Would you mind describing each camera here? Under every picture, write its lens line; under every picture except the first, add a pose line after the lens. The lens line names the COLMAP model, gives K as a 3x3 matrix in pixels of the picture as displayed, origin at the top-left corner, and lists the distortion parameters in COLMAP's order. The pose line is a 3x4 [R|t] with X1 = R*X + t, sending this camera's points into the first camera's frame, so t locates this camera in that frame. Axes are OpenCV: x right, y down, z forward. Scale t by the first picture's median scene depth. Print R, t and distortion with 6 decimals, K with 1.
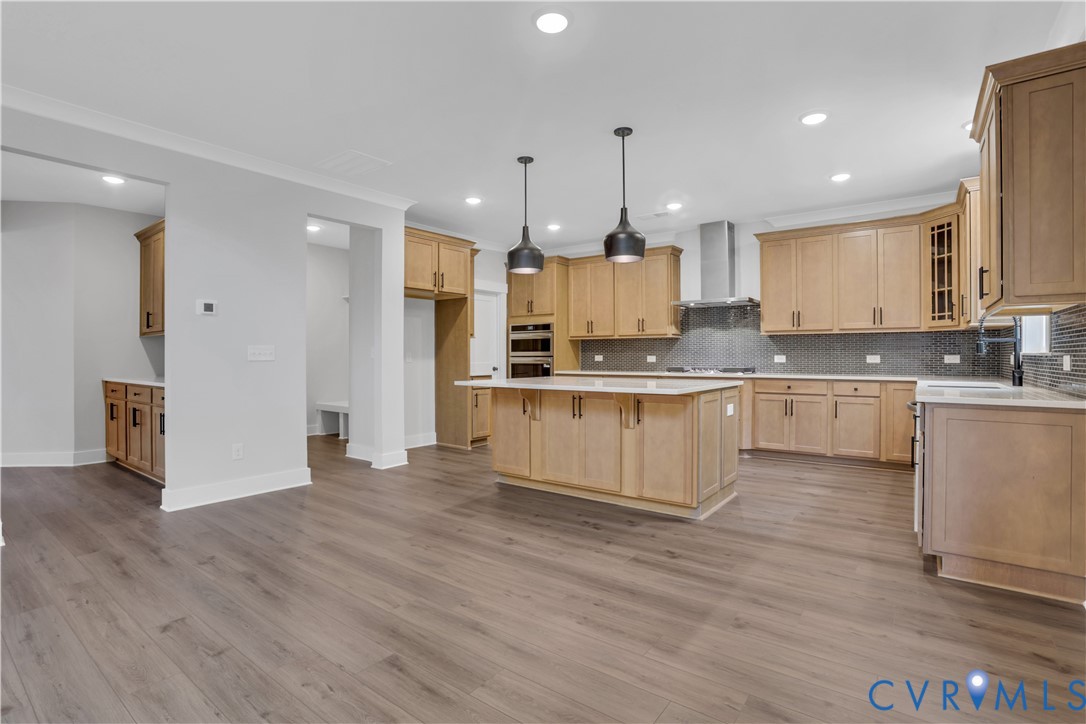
lens RADIAL K [[513.7, 0, 547.6], [0, 513.7, 361.5], [0, 0, 1]] dist [-0.059302, 0.014135]
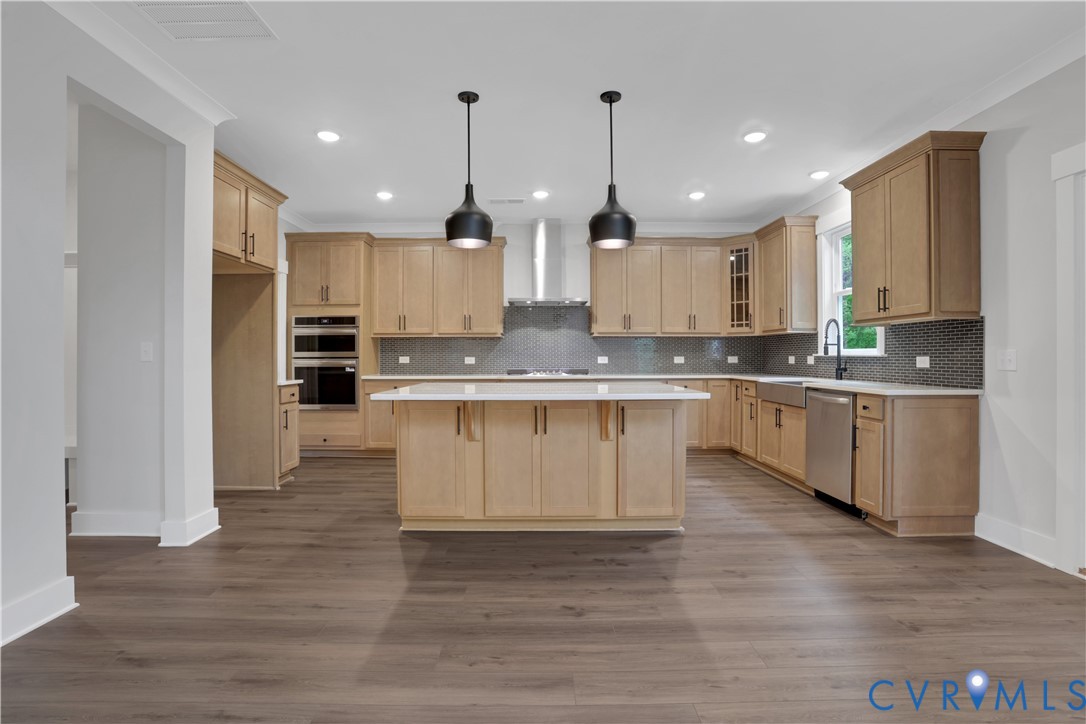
lens RADIAL K [[513.7, 0, 538.1], [0, 513.7, 360.1], [0, 0, 1]] dist [-0.059302, 0.014135]
pose [[0.805547, -0.003570, 0.592520, -0.329746], [0.007075, 0.999969, -0.003593, -0.001801], [-0.592489, 0.007086, 0.805547, 0.272485]]
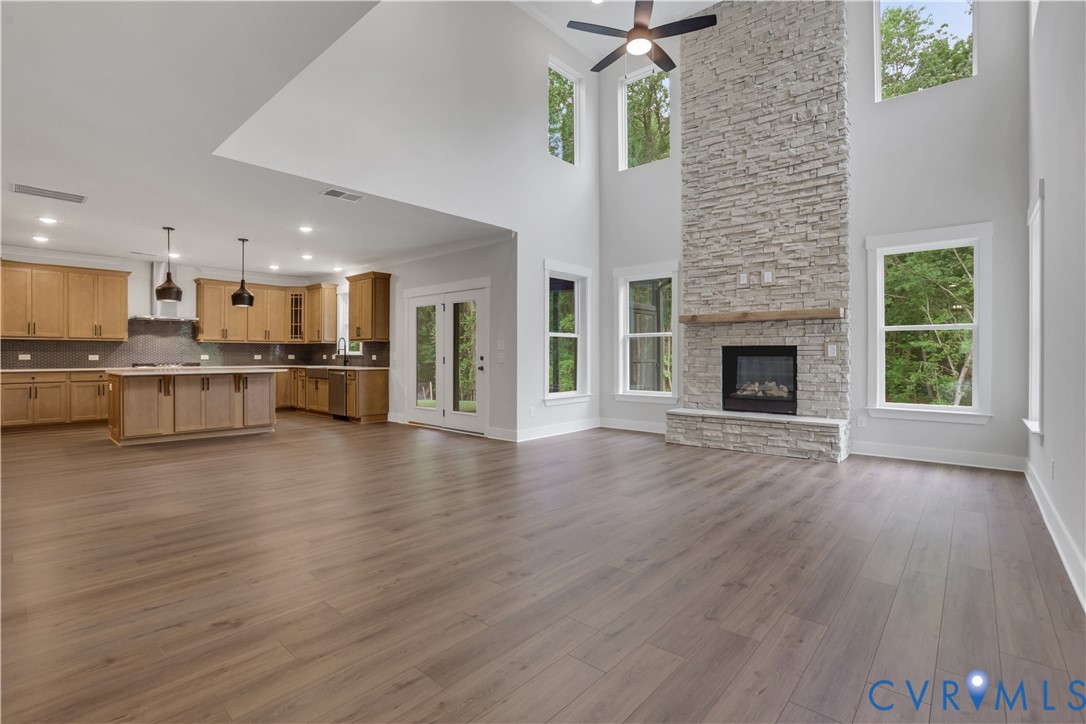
lens RADIAL K [[495.6, 0, 543.1], [0, 495.6, 353.8], [0, 0, 1]] dist [-0.059163, 0.015595]
pose [[0.079602, 0.005746, 0.996810, -1.165497], [0.011322, 0.999914, -0.006668, 0.007964], [-0.996762, 0.011817, 0.079530, -0.220182]]
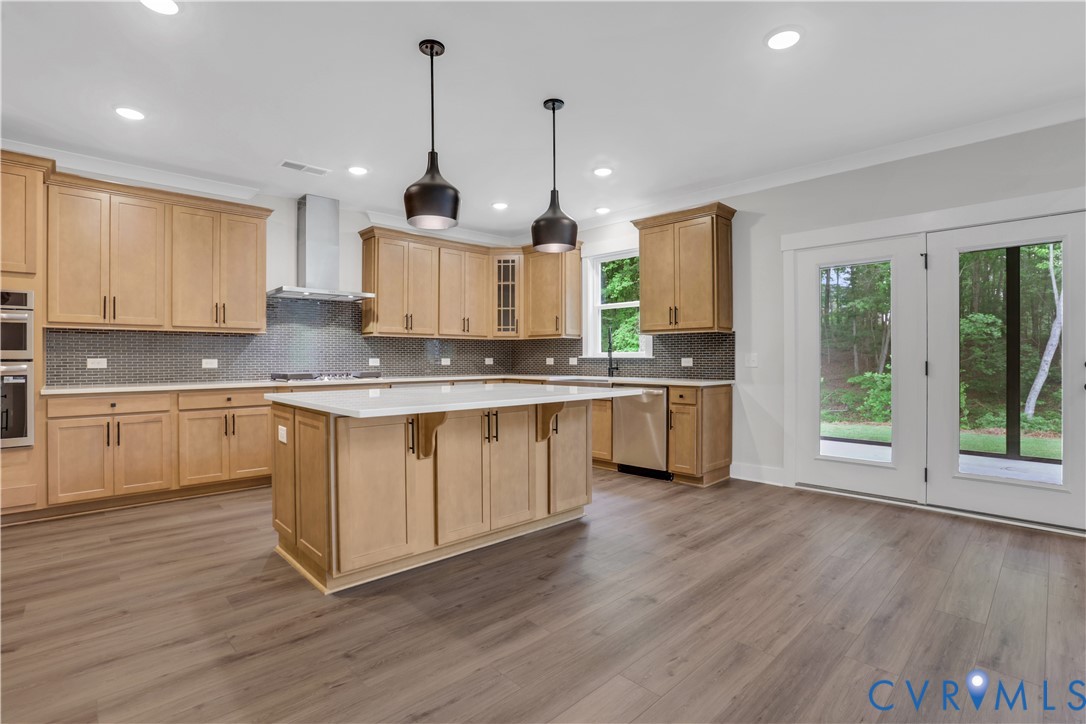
lens RADIAL K [[513.7, 0, 552.3], [0, 513.7, 360.1], [0, 0, 1]] dist [-0.059302, 0.014135]
pose [[0.166833, -0.002165, 0.985983, -0.516813], [0.012863, 0.999917, 0.000020, -0.005028], [-0.985901, 0.012679, 0.166847, 0.616253]]
